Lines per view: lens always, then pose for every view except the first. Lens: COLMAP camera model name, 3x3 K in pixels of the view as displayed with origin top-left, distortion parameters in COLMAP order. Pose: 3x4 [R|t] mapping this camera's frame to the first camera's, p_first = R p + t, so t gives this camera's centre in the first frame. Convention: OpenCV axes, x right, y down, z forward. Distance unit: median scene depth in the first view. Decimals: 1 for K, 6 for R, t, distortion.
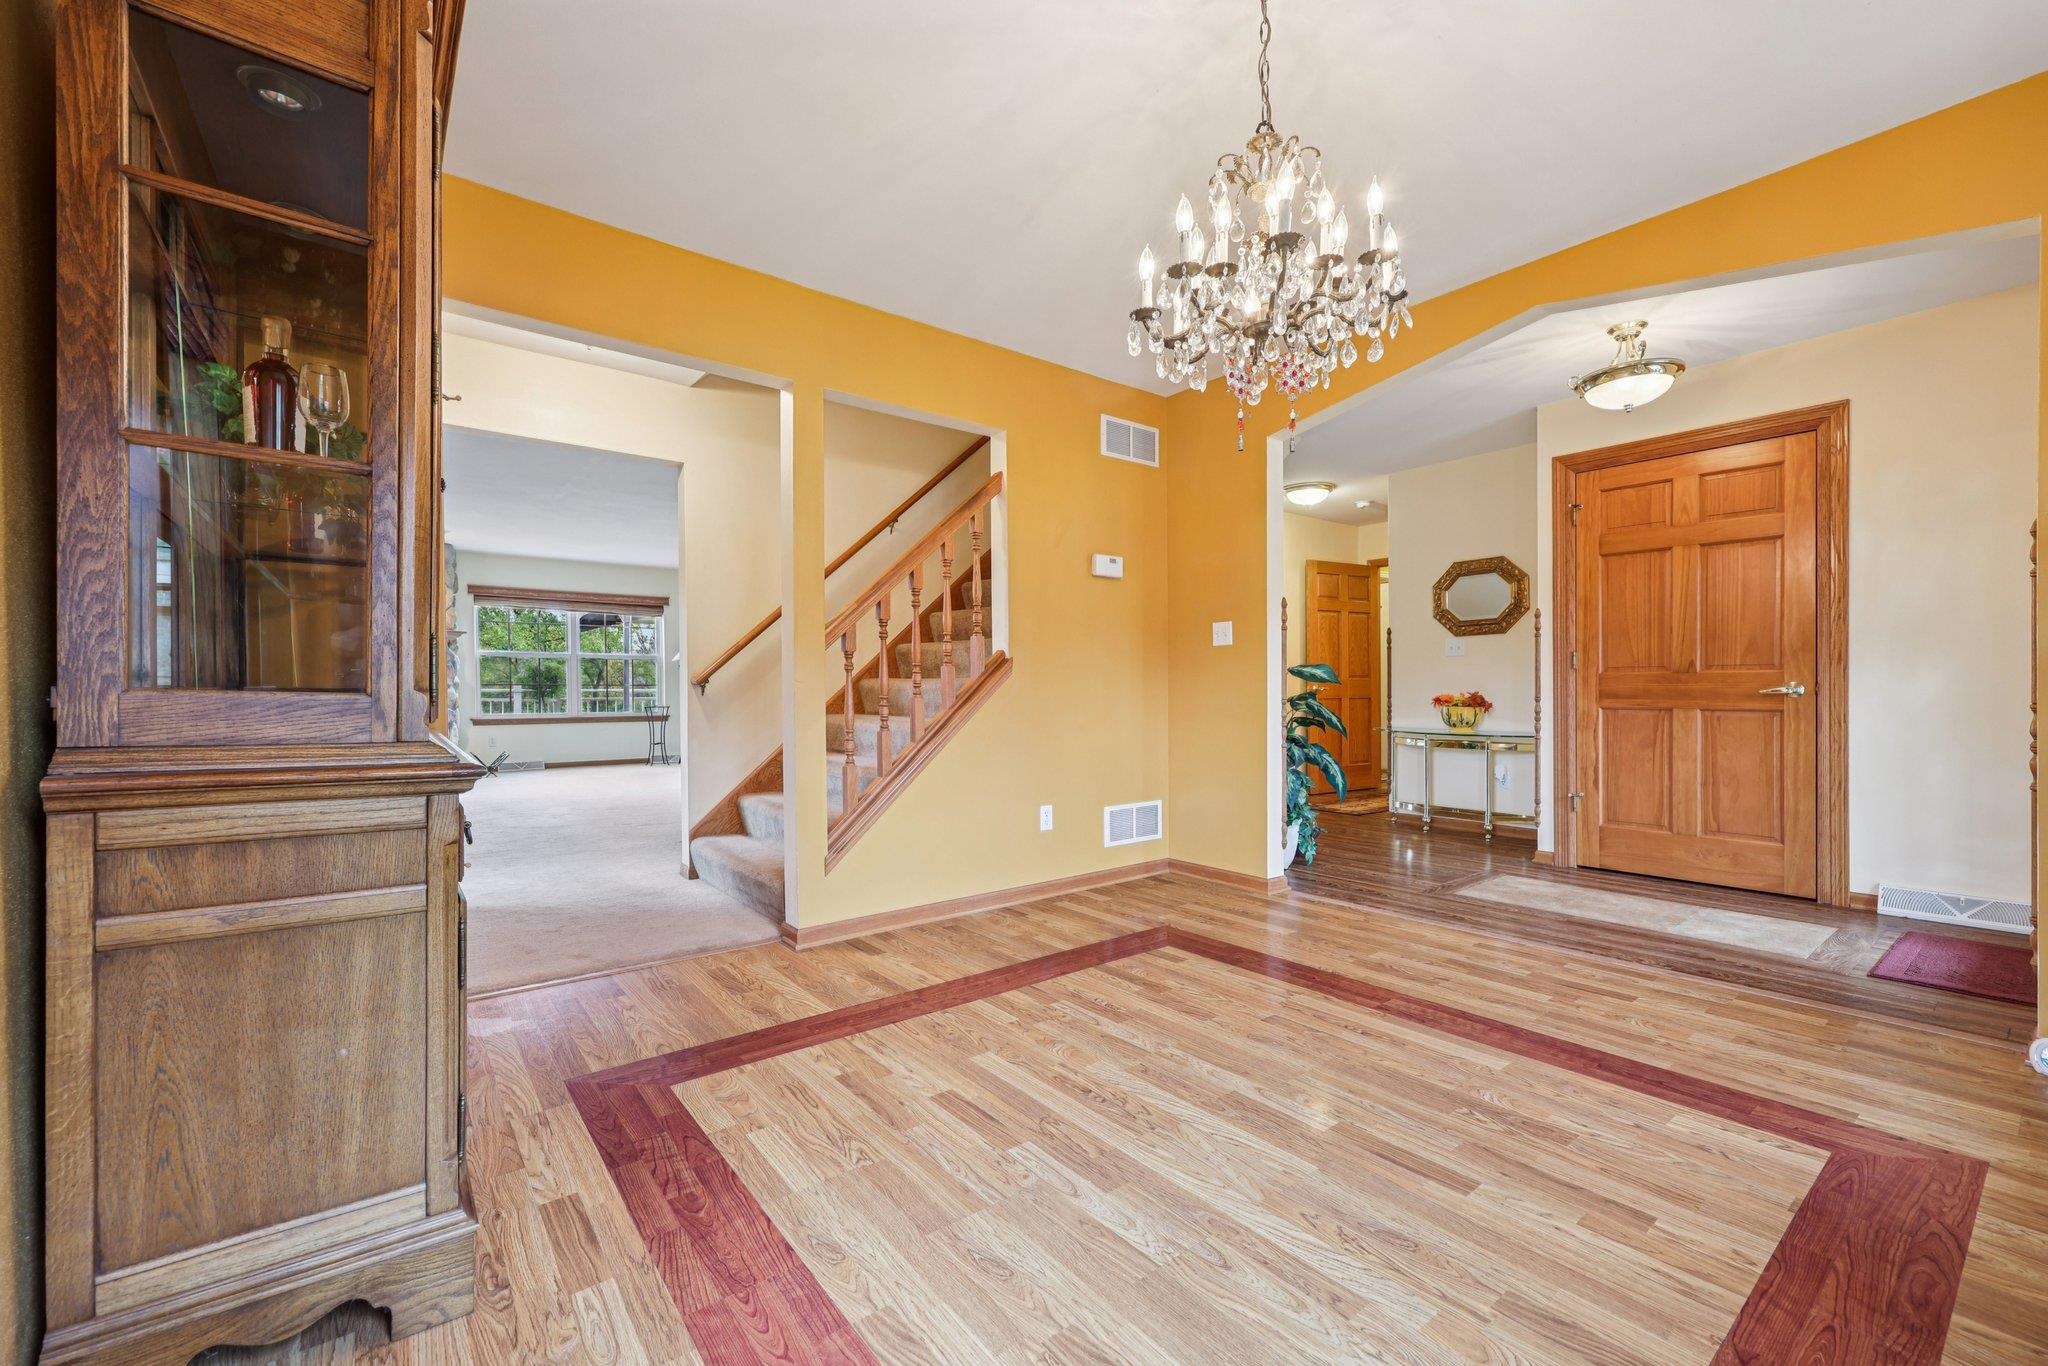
lens RADIAL K [[830.2, 0, 1021.8], [0, 830.2, 692.0], [0, 0, 1]] dist [0.000998, 0.000367]
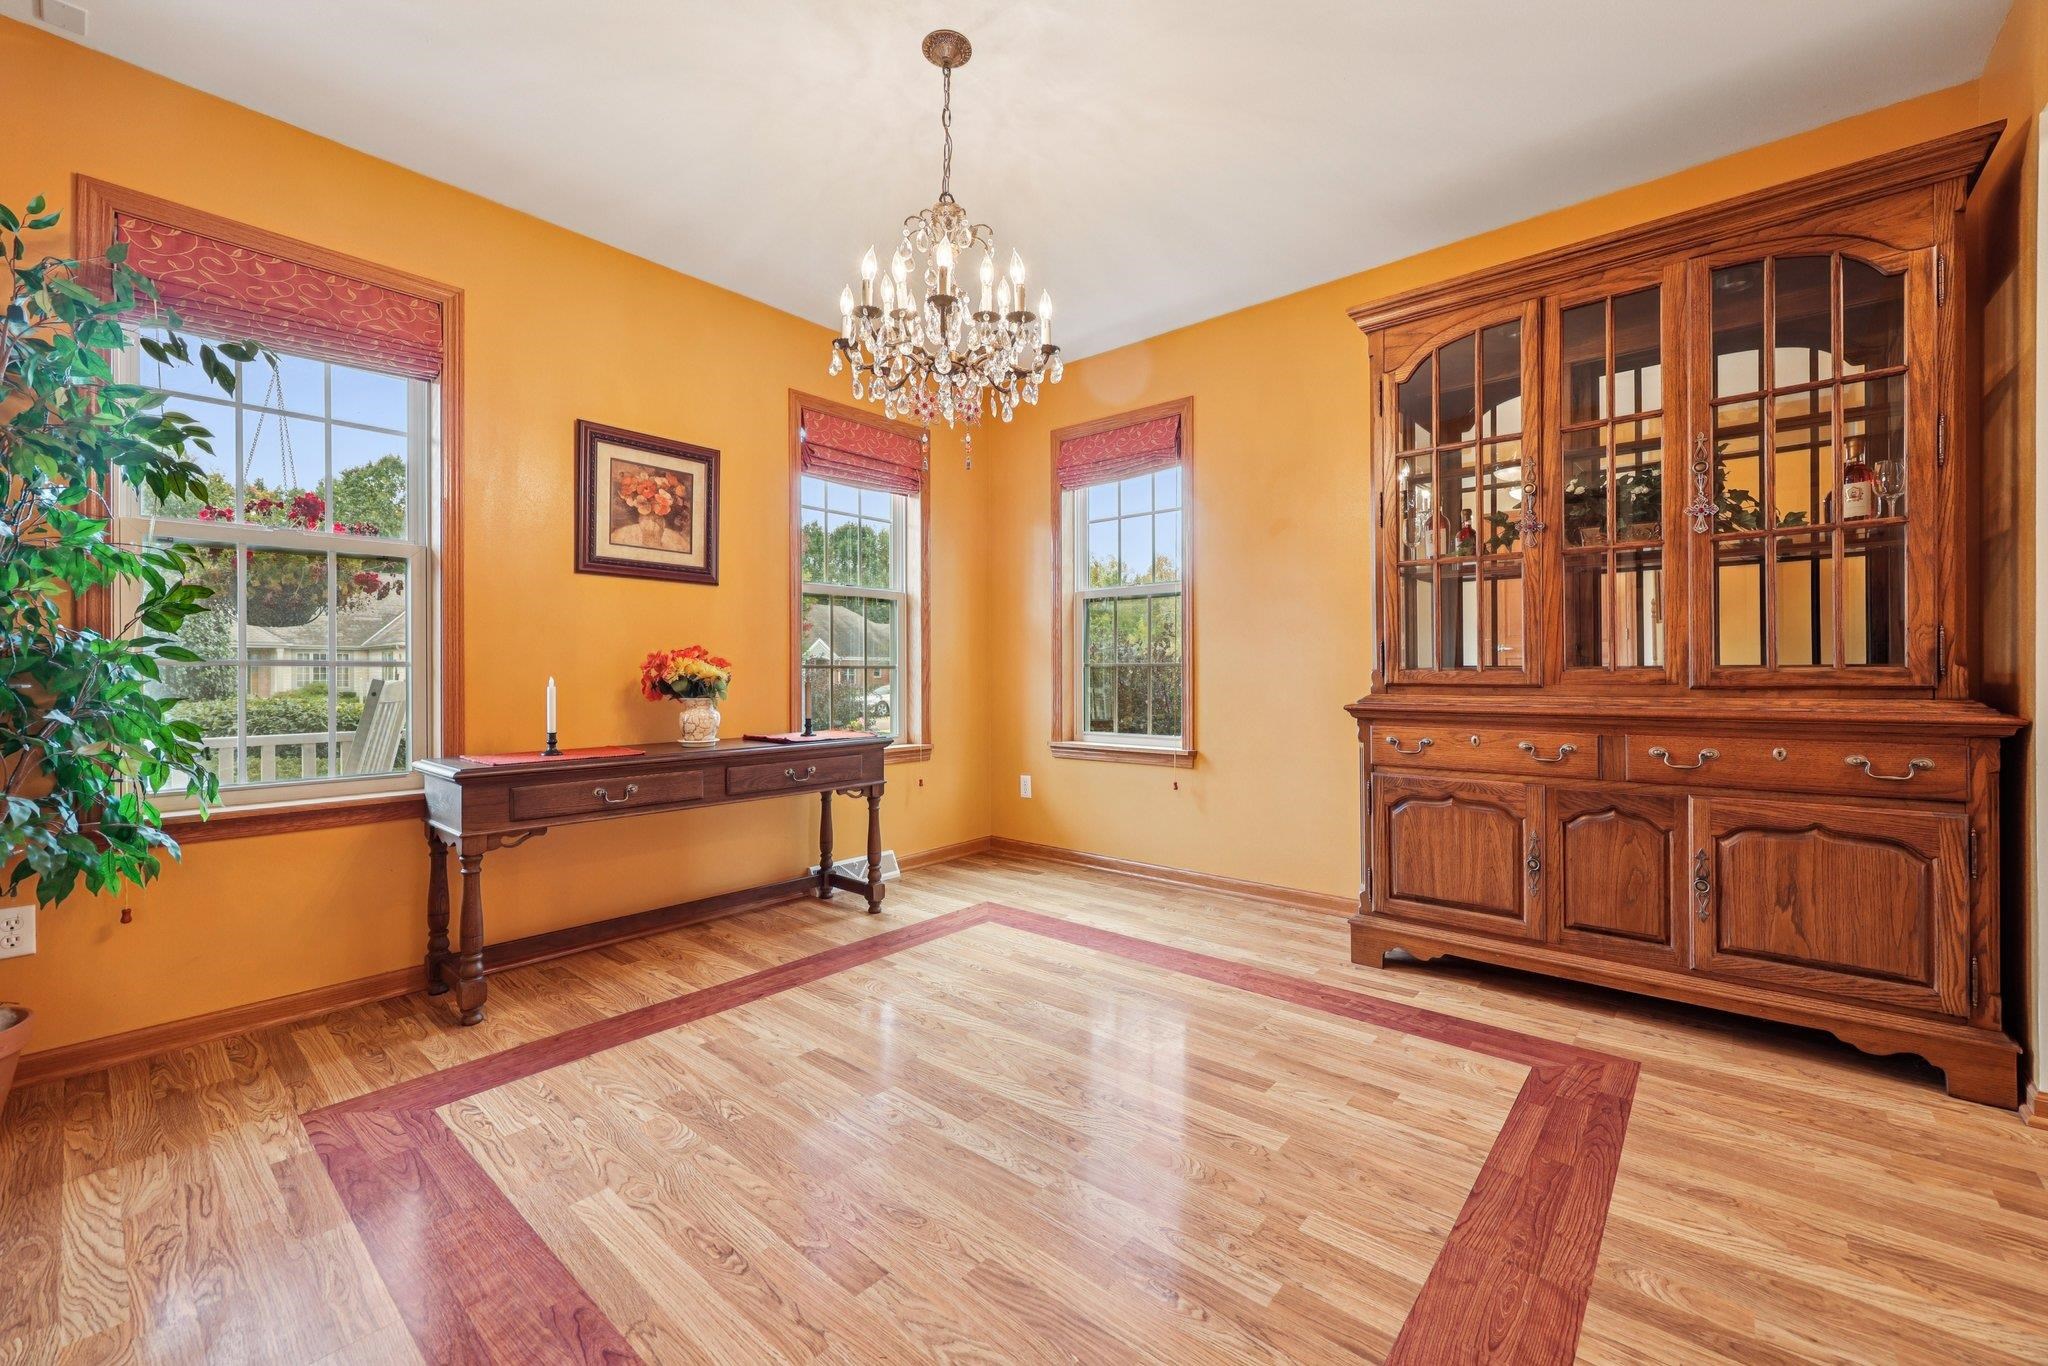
lens RADIAL K [[830.2, 0, 1022.4], [0, 830.2, 672.8], [0, 0, 1]] dist [0.000998, 0.000367]
pose [[-0.980191, 0.012199, -0.197679, 0.309183], [0.011271, 0.999920, 0.005816, -0.006873], [0.197734, 0.003473, -0.980250, 1.578801]]
